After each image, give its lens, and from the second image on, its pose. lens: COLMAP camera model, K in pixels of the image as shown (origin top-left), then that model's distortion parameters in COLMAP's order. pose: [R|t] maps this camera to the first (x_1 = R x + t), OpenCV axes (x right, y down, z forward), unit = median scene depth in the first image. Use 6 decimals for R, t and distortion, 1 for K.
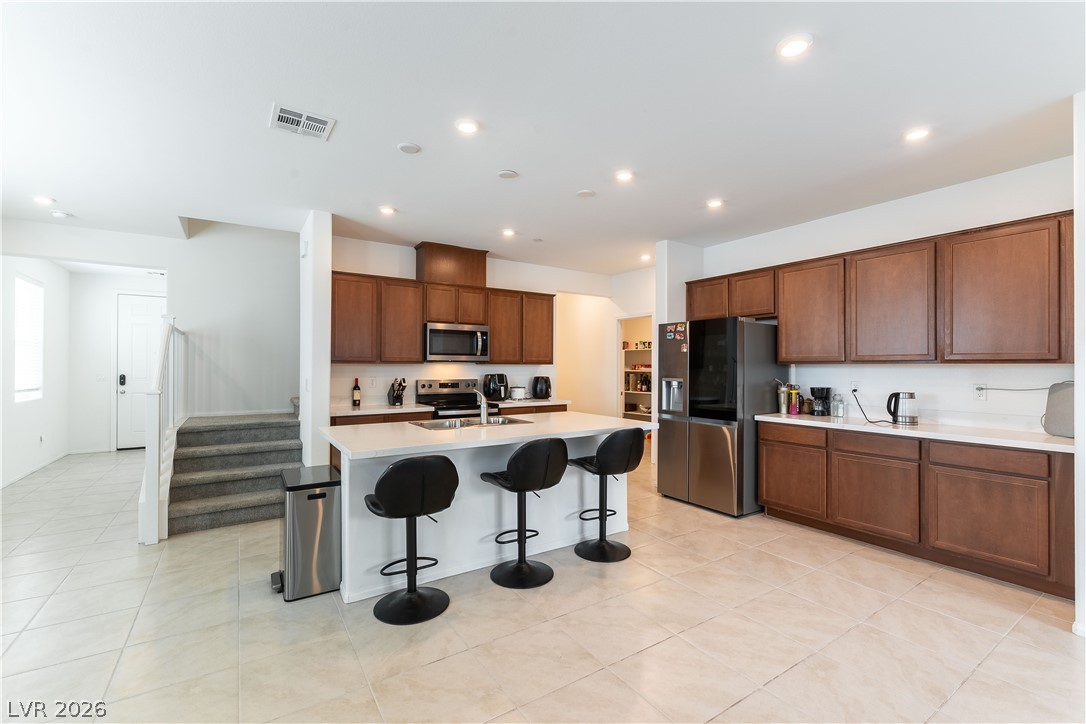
lens RADIAL K [[474.8, 0, 546.6], [0, 474.8, 369.2], [0, 0, 1]] dist [-0.000863, -0.000159]
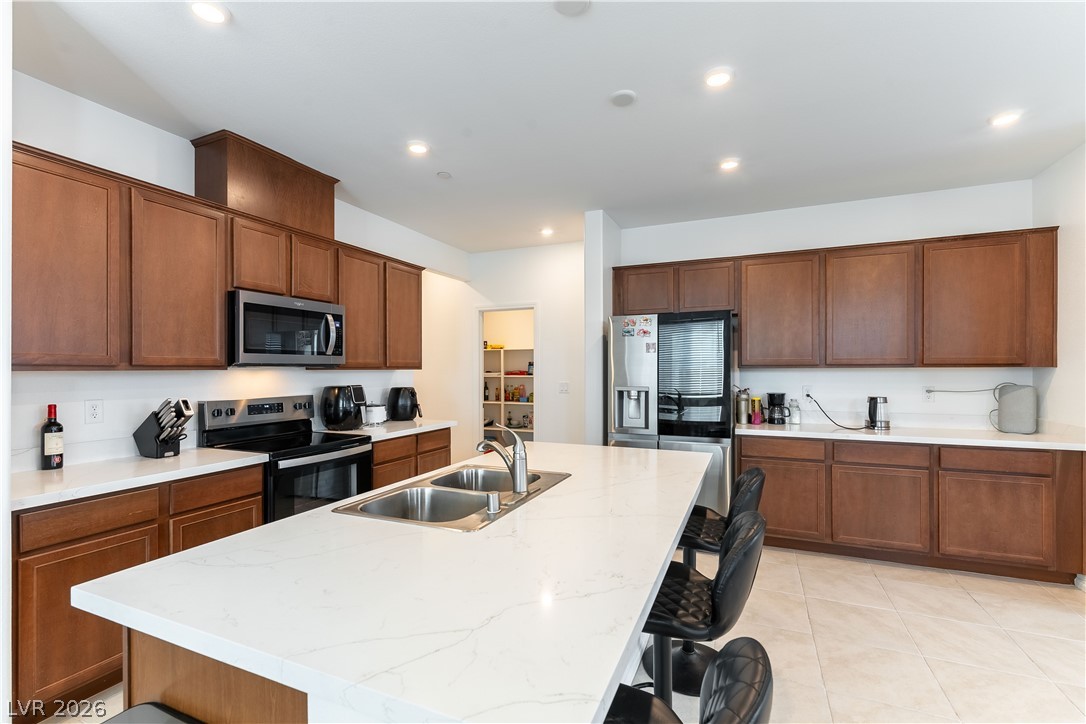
lens RADIAL K [[480.7, 0, 543.1], [0, 480.7, 373.3], [0, 0, 1]] dist [0.000410, -0.000054]
pose [[0.836177, -0.009846, 0.548371, -0.296236], [0.008414, 0.999951, 0.005124, -0.008774], [-0.548395, 0.000329, 0.836219, 0.434877]]
